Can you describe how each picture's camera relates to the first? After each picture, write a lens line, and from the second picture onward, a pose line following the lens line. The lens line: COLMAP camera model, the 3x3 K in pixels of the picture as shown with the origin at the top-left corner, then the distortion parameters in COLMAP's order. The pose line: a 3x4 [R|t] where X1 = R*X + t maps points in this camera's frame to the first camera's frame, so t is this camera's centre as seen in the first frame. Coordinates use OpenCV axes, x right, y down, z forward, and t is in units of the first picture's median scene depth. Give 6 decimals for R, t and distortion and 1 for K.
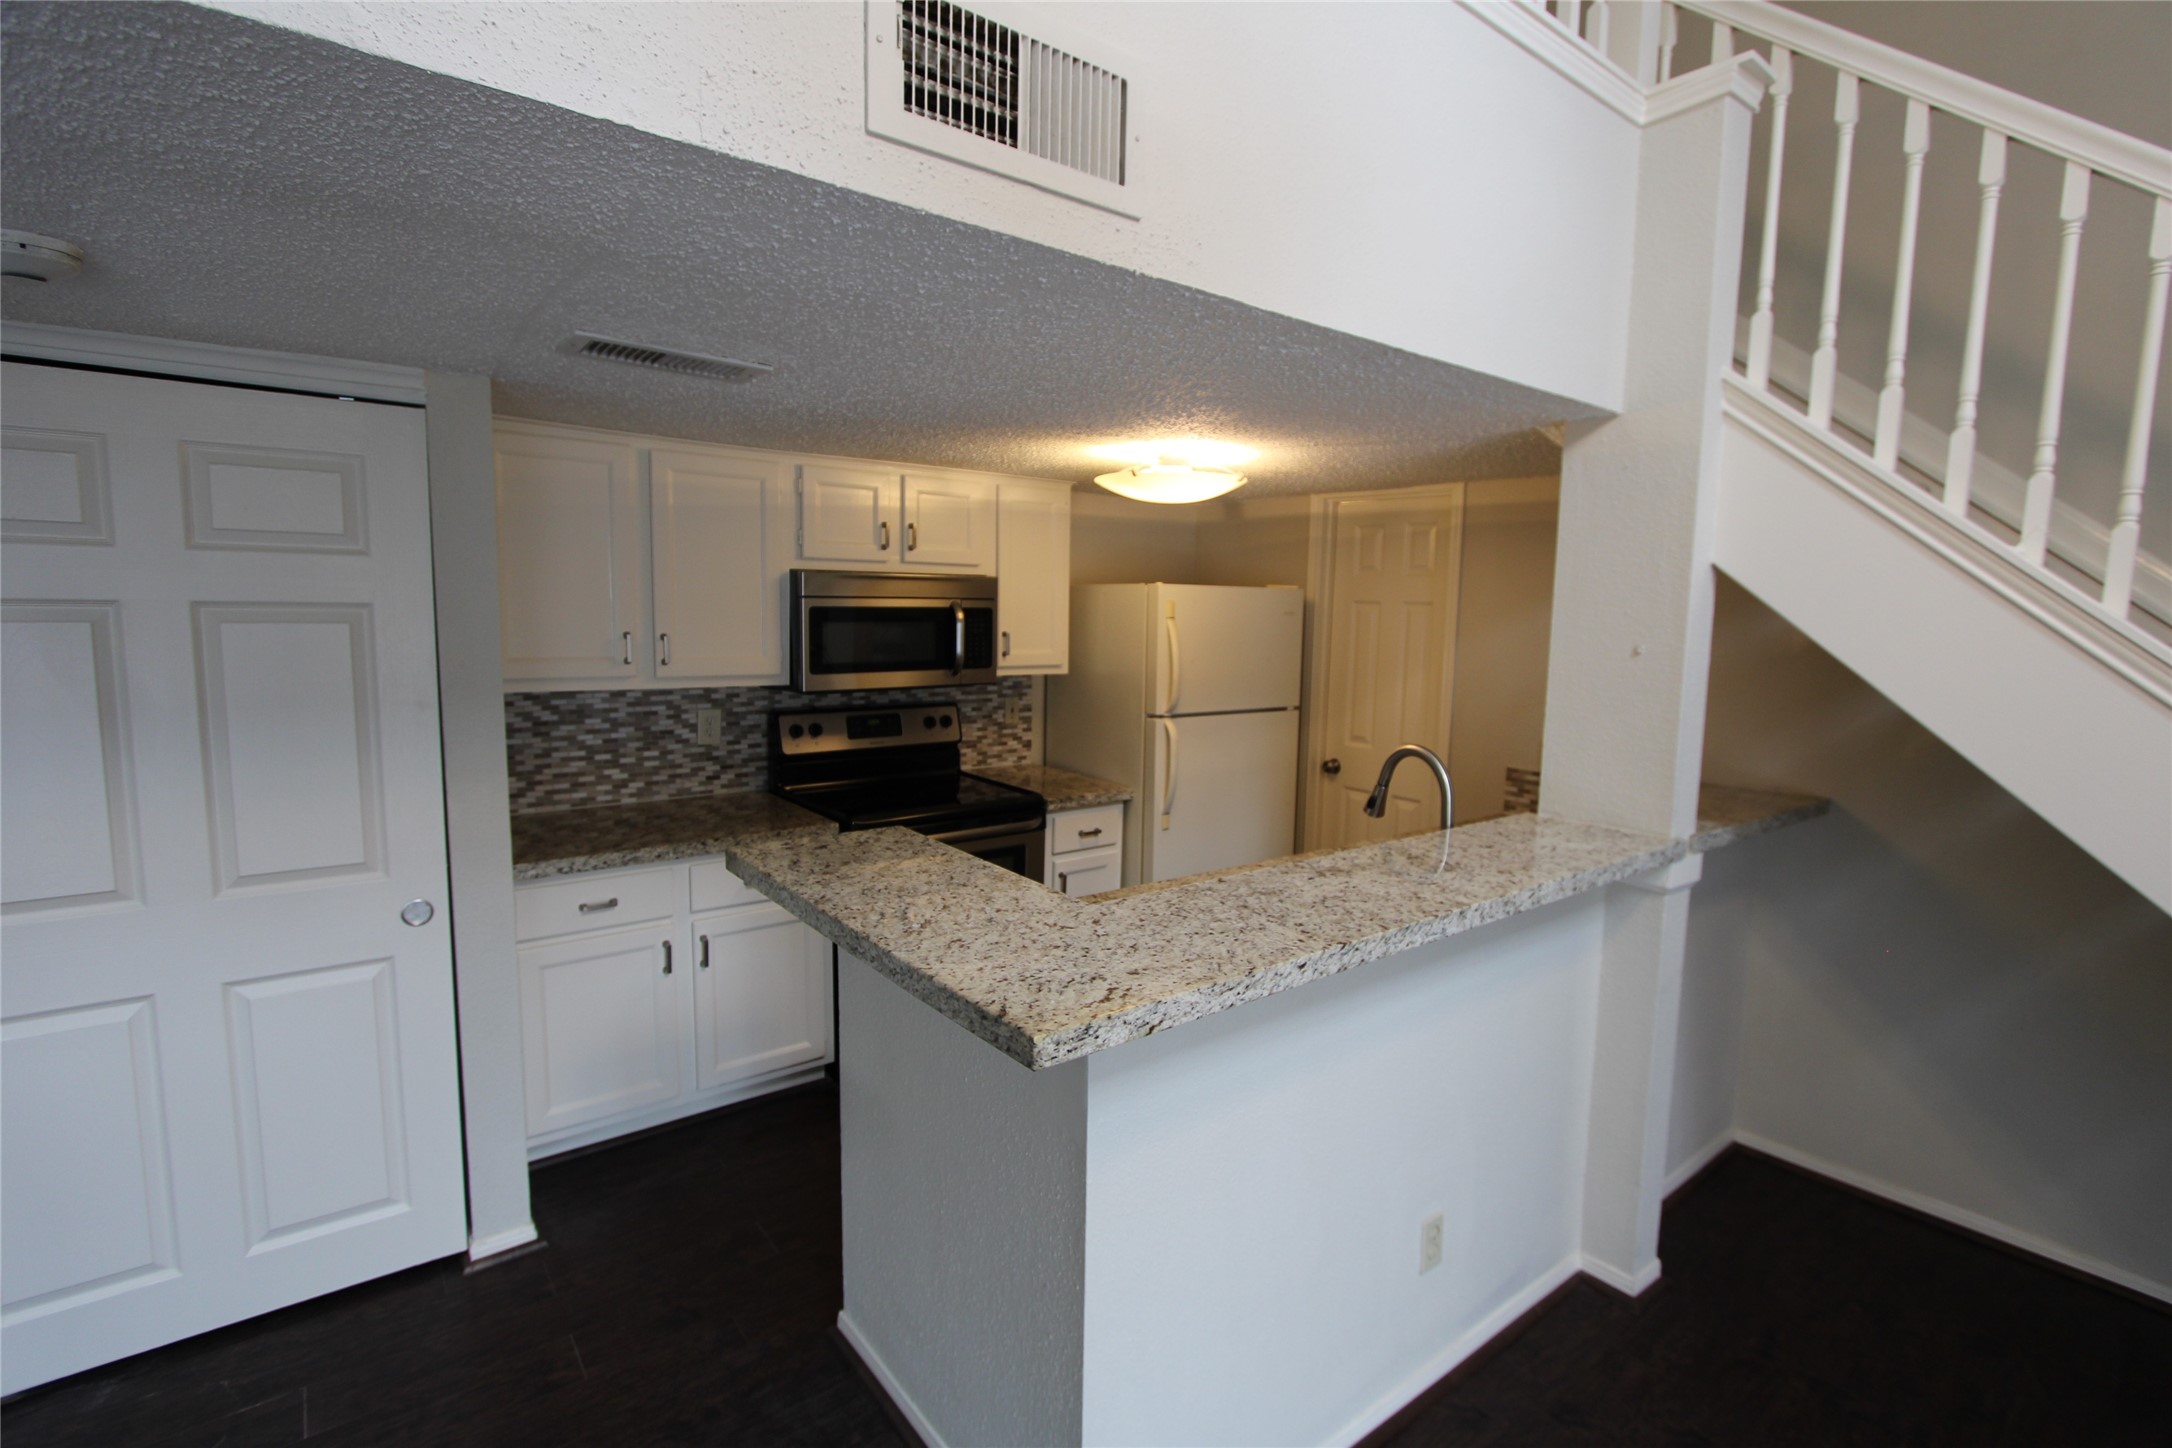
lens RADIAL K [[1004.7, 0, 1111.4], [0, 1004.7, 715.7], [0, 0, 1]] dist [-0.017321, 0.001759]
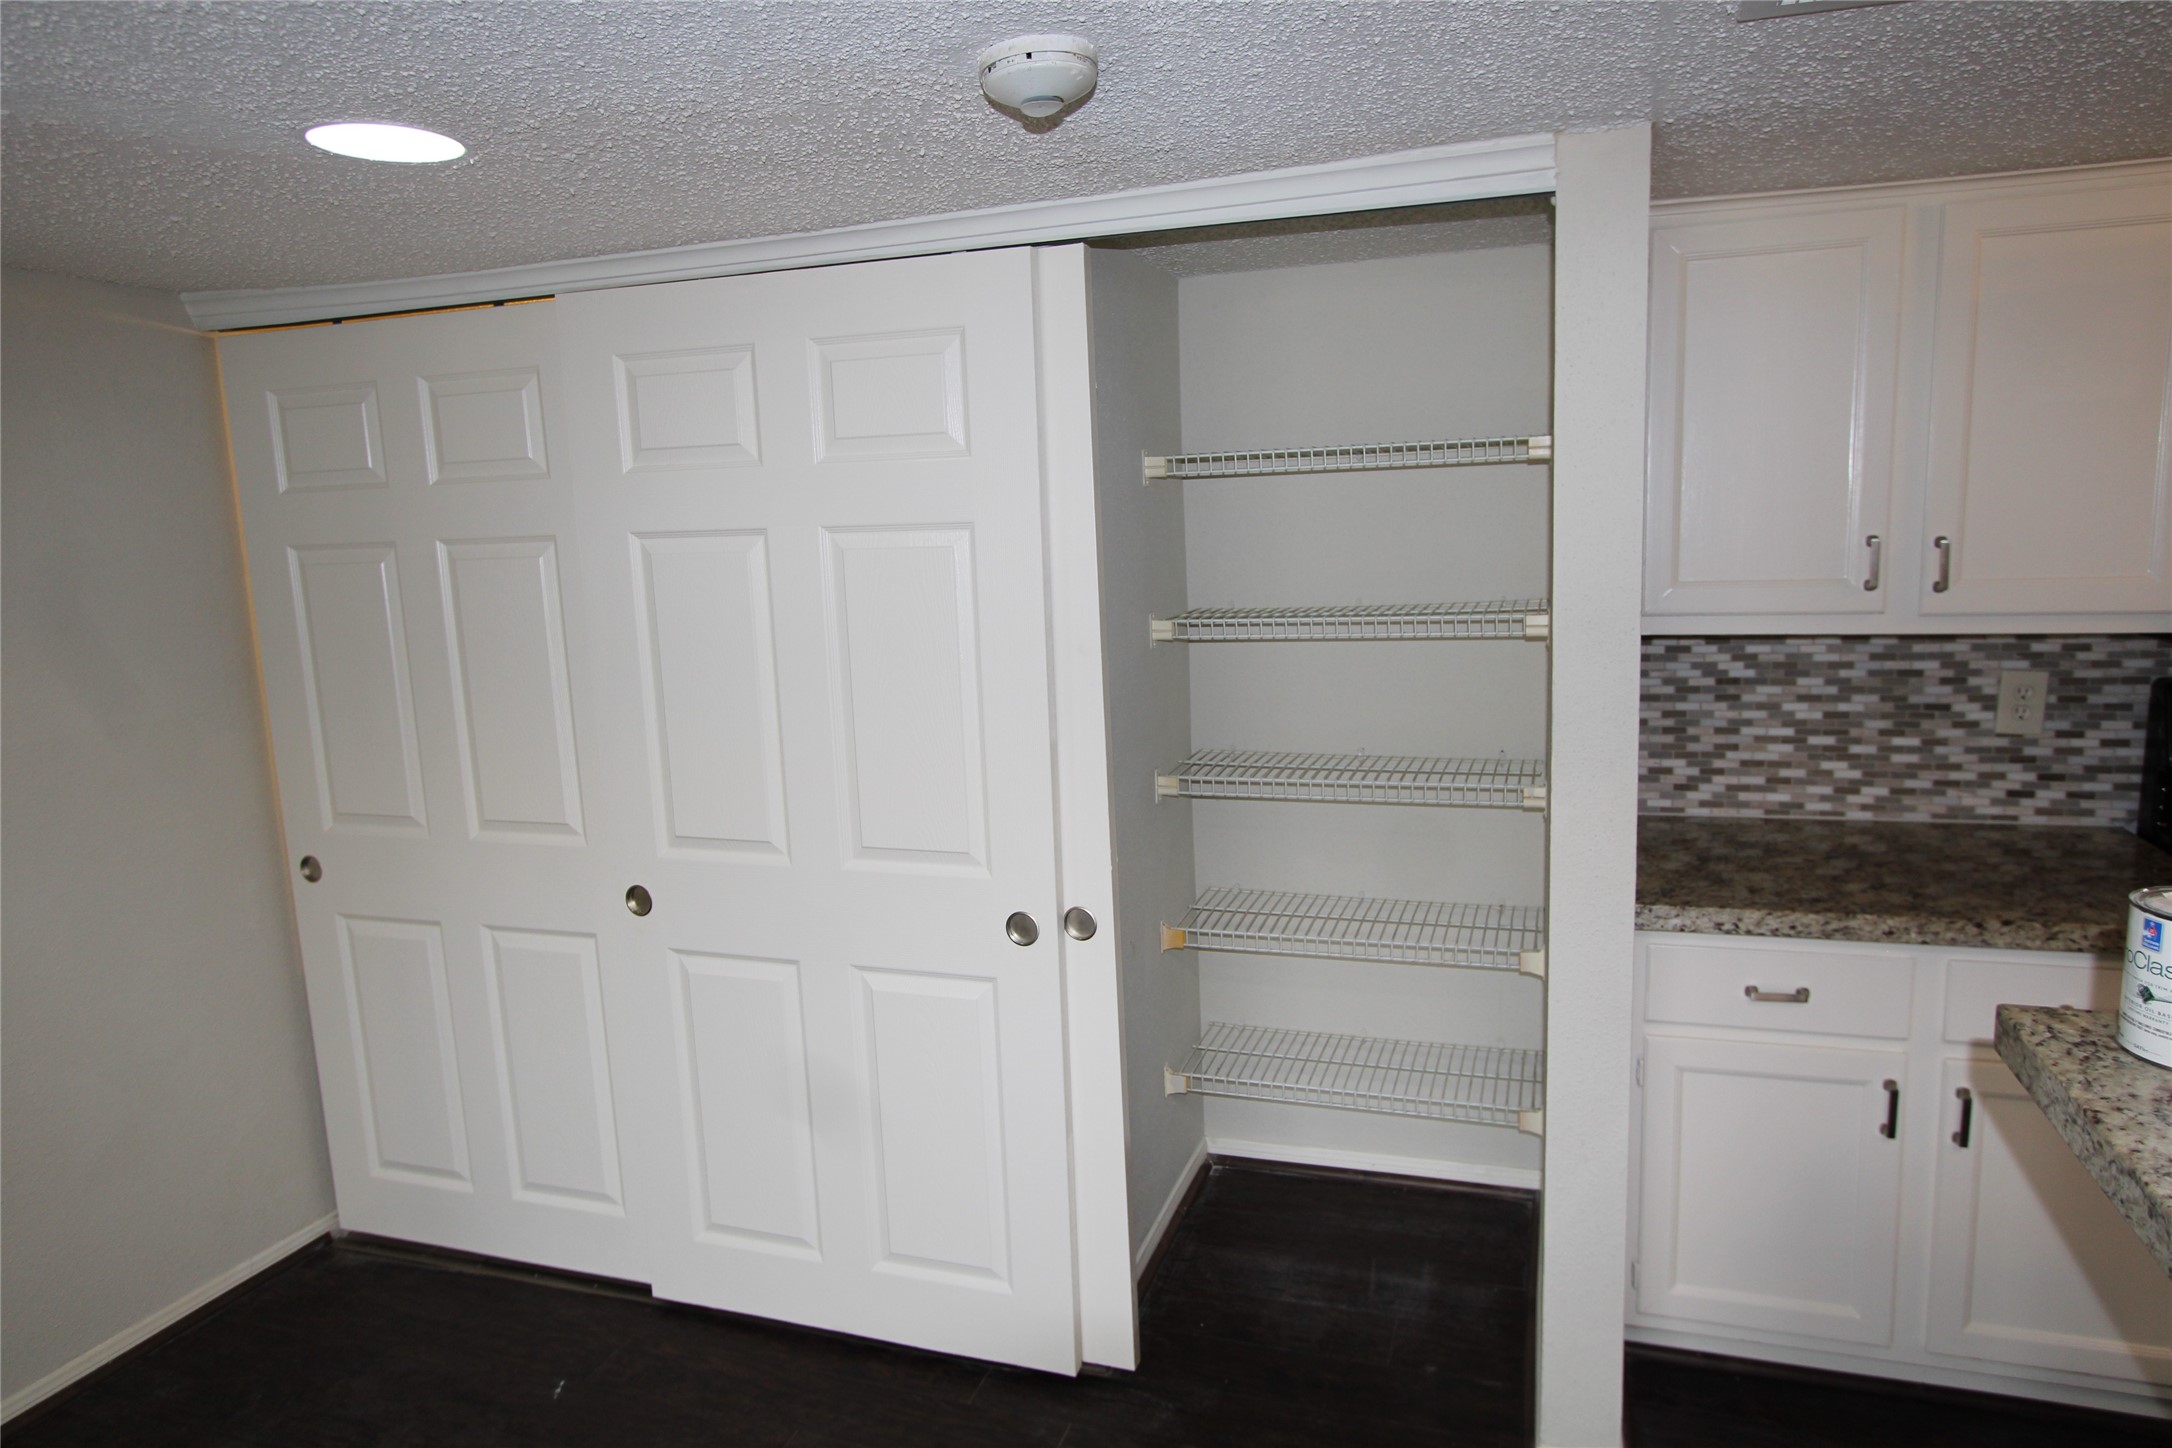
lens RADIAL K [[1317.8, 0, 1118.6], [0, 1317.8, 728.1], [0, 0, 1]] dist [-0.005216, 0.000720]
pose [[0.539078, 0.092047, -0.837211, -0.060297], [-0.039035, 0.995673, 0.084334, -0.016607], [0.841351, -0.012782, 0.540338, 0.186394]]
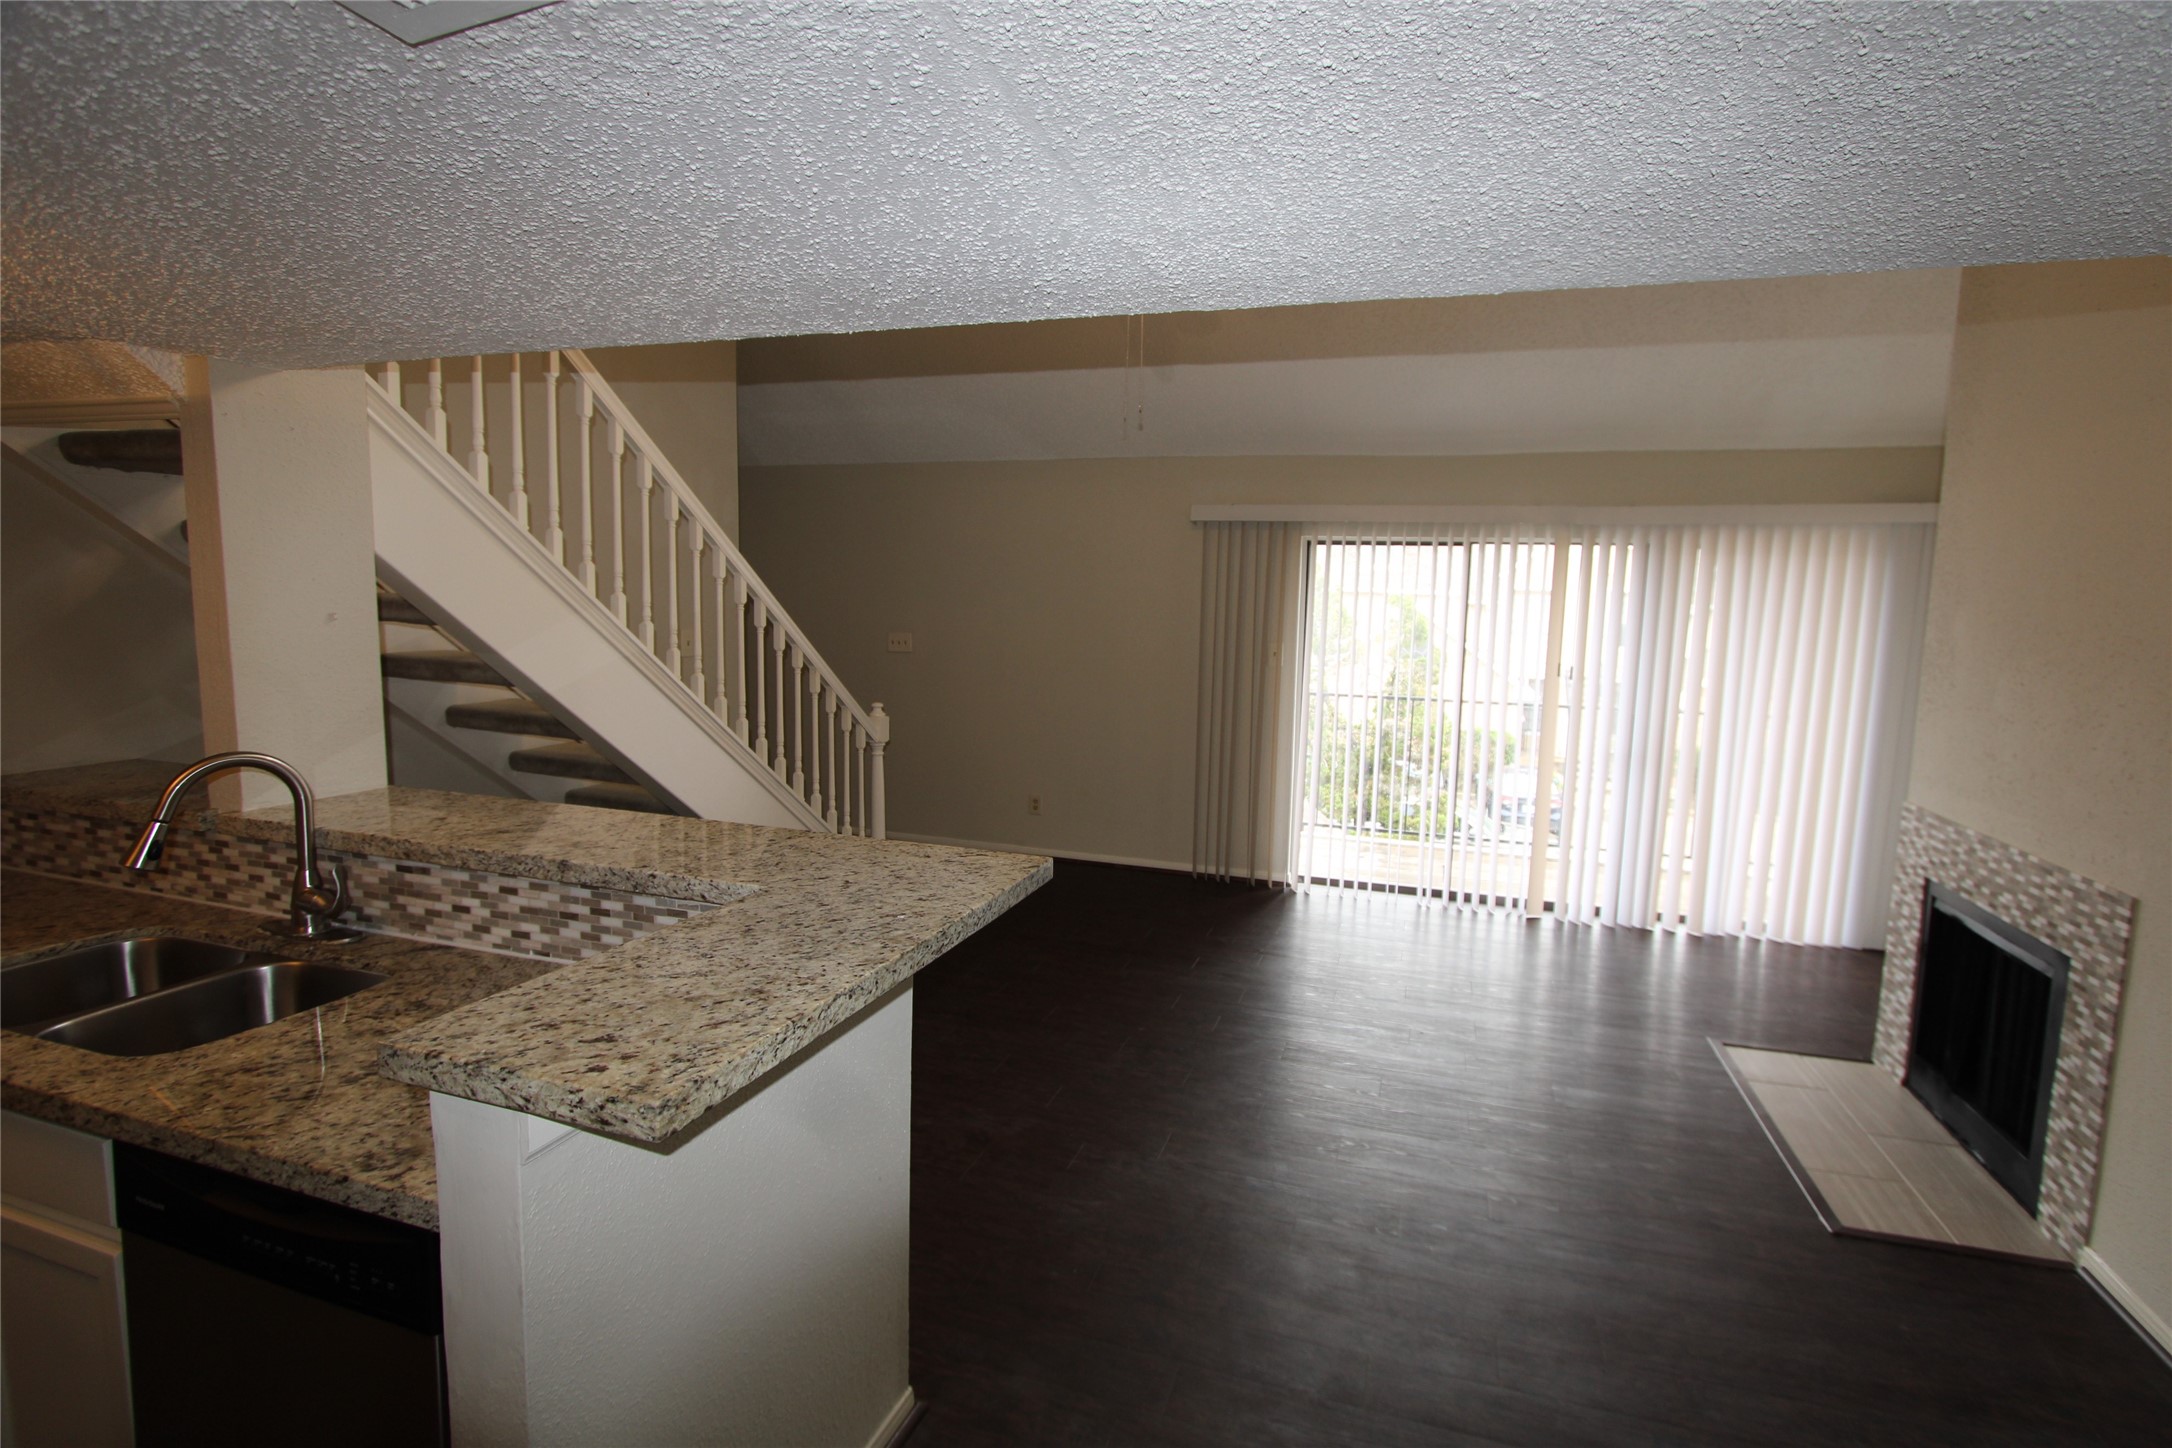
lens RADIAL K [[1004.7, 0, 1111.4], [0, 1004.7, 715.7], [0, 0, 1]] dist [-0.017321, 0.001759]
pose [[-0.542105, -0.131479, 0.829961, -0.496815], [0.050950, 0.980723, 0.188642, -0.076841], [-0.838765, 0.144551, -0.524956, 0.580955]]
